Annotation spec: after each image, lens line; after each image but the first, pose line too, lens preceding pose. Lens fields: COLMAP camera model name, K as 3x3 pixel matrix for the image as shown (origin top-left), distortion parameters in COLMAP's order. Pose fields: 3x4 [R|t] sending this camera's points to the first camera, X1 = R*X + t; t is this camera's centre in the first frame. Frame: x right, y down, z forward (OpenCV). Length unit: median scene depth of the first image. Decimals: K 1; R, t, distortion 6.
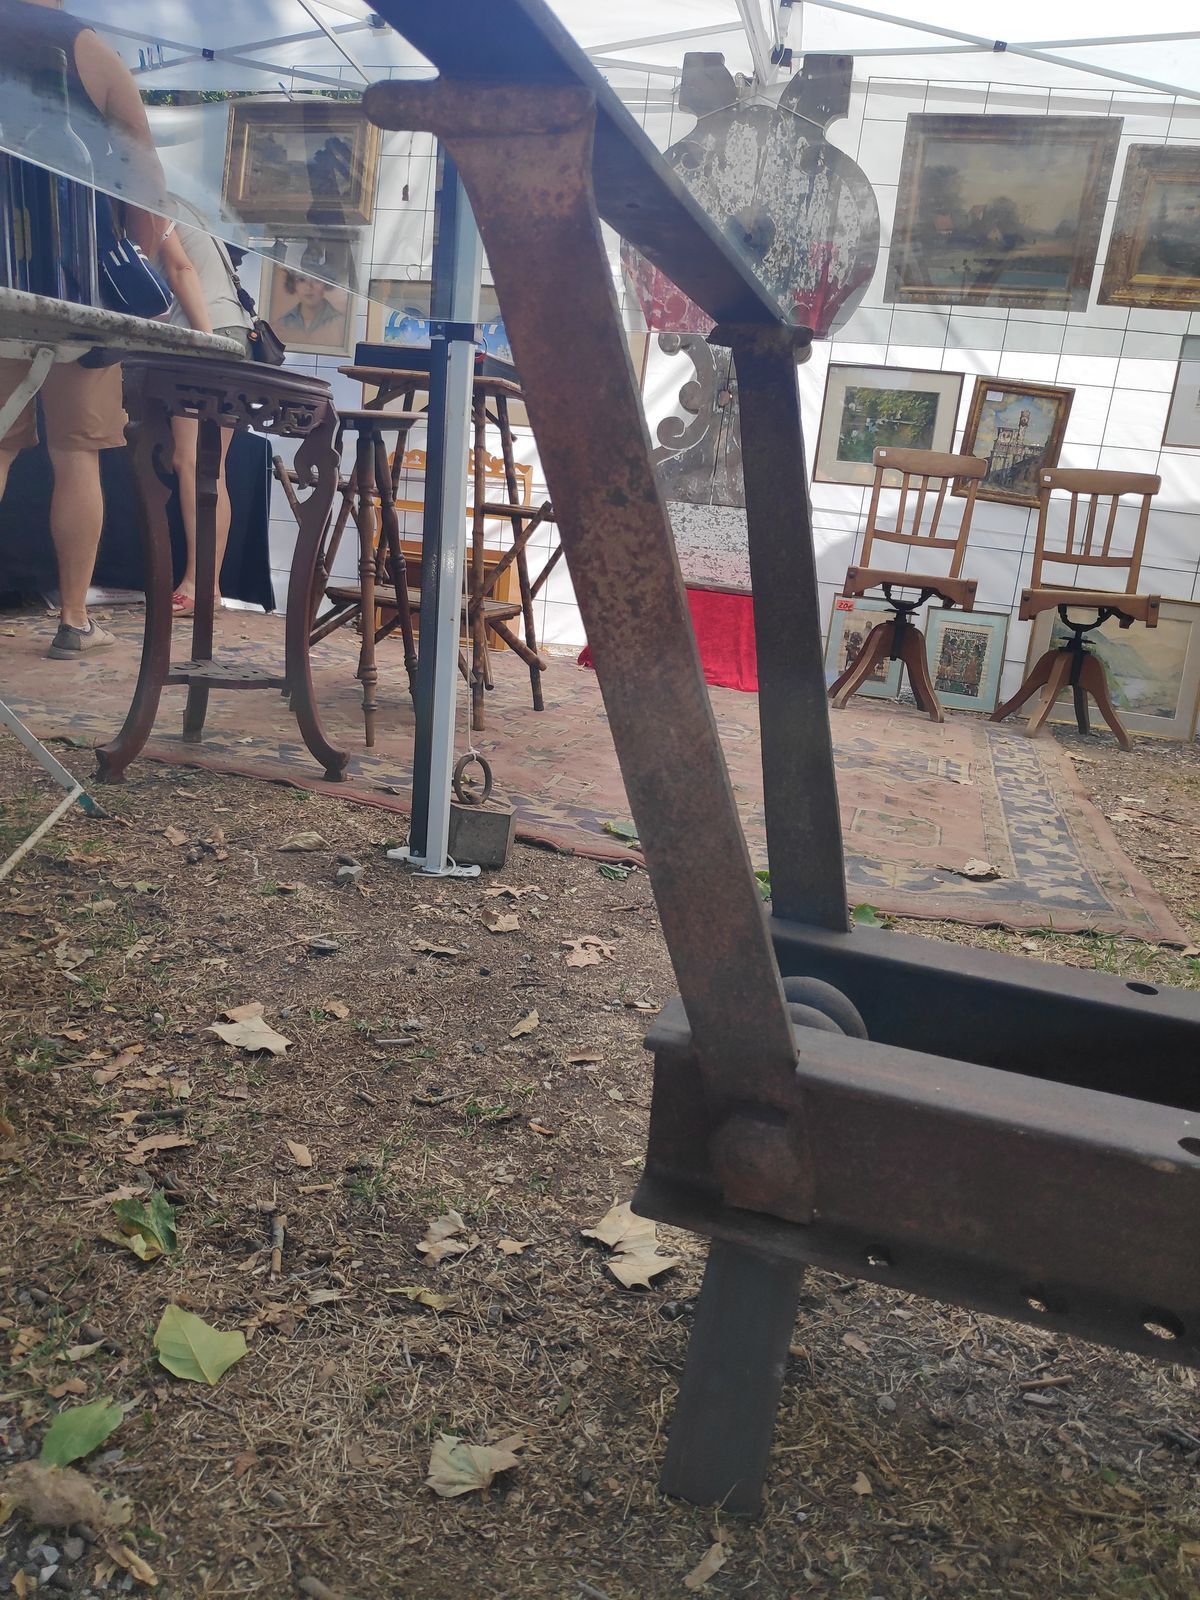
lens RADIAL K [[1140.8, 0, 600.0], [0, 1140.8, 800.0], [0, 0, 1]] dist [0.060658, -0.137135]
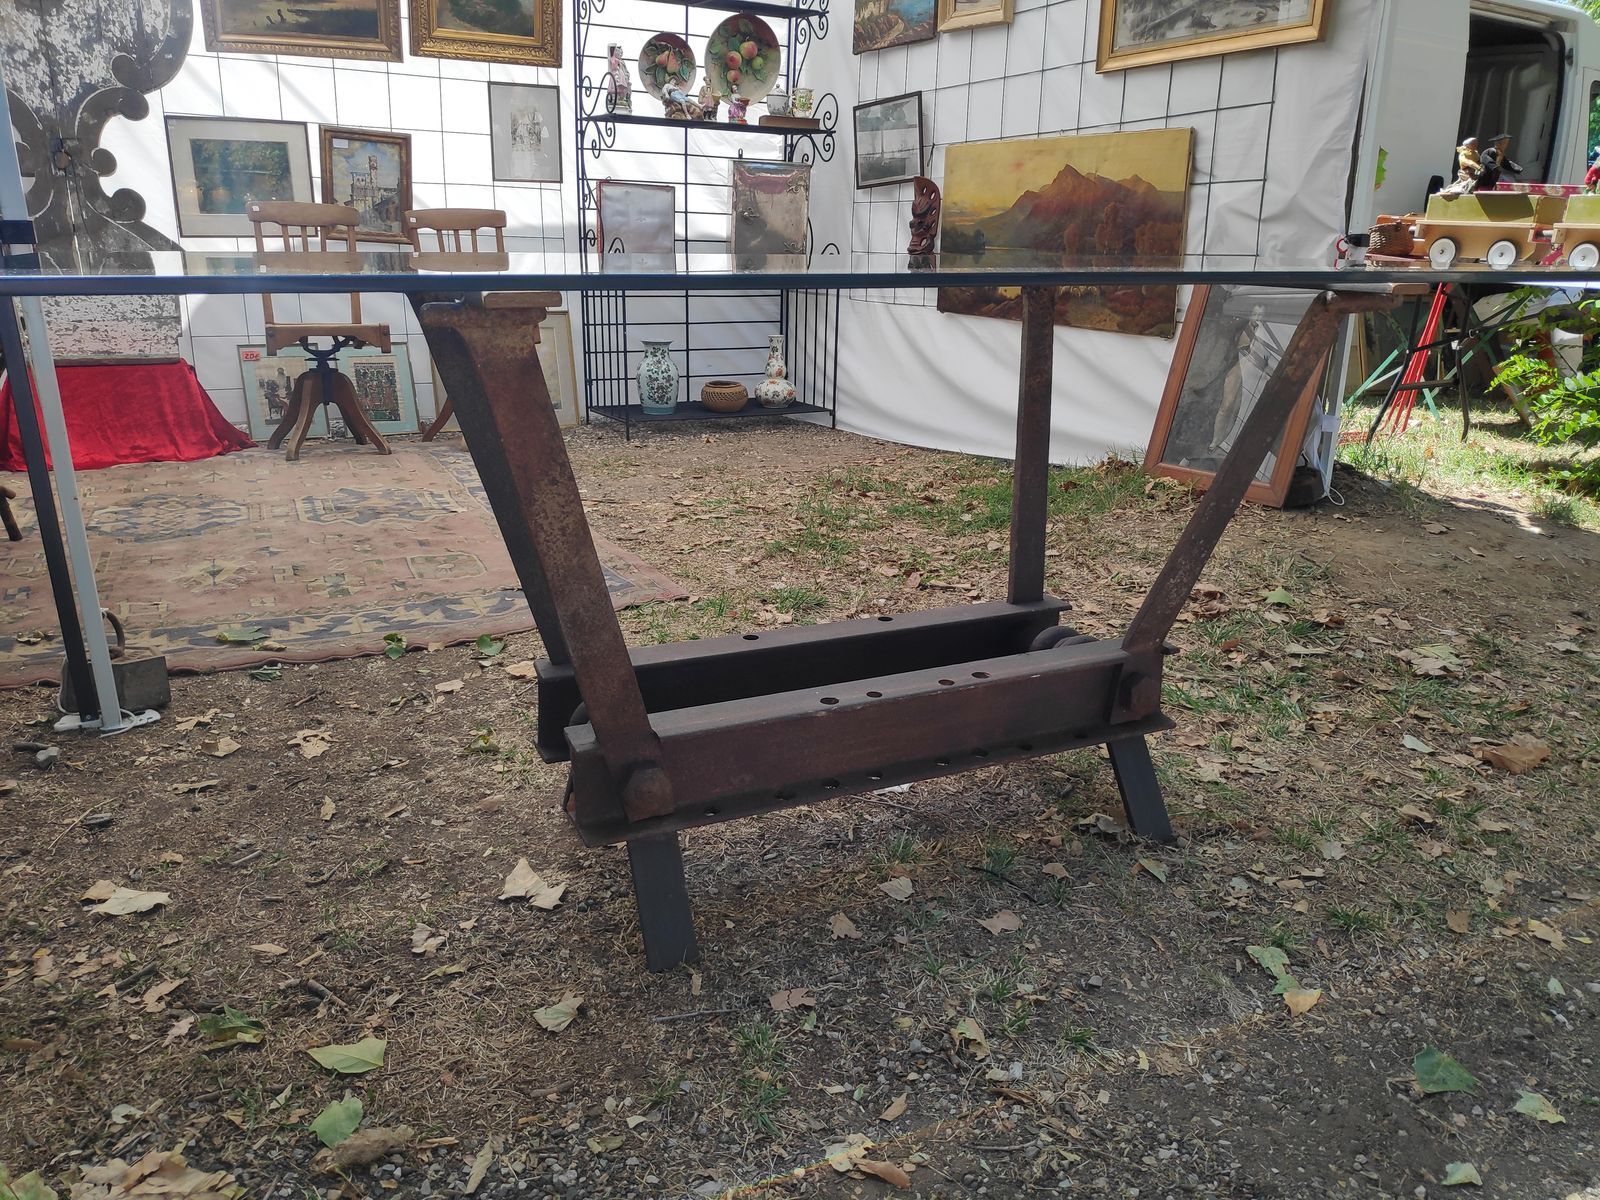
lens RADIAL K [[1140.8, 0, 800.0], [0, 1140.8, 600.0], [0, 0, 1]] dist [0.060658, -0.137135]
pose [[0.732347, -0.286119, 0.617903, -0.310446], [0.217677, 0.958193, 0.185696, -0.114802], [-0.645202, -0.001491, 0.764011, -0.243619]]
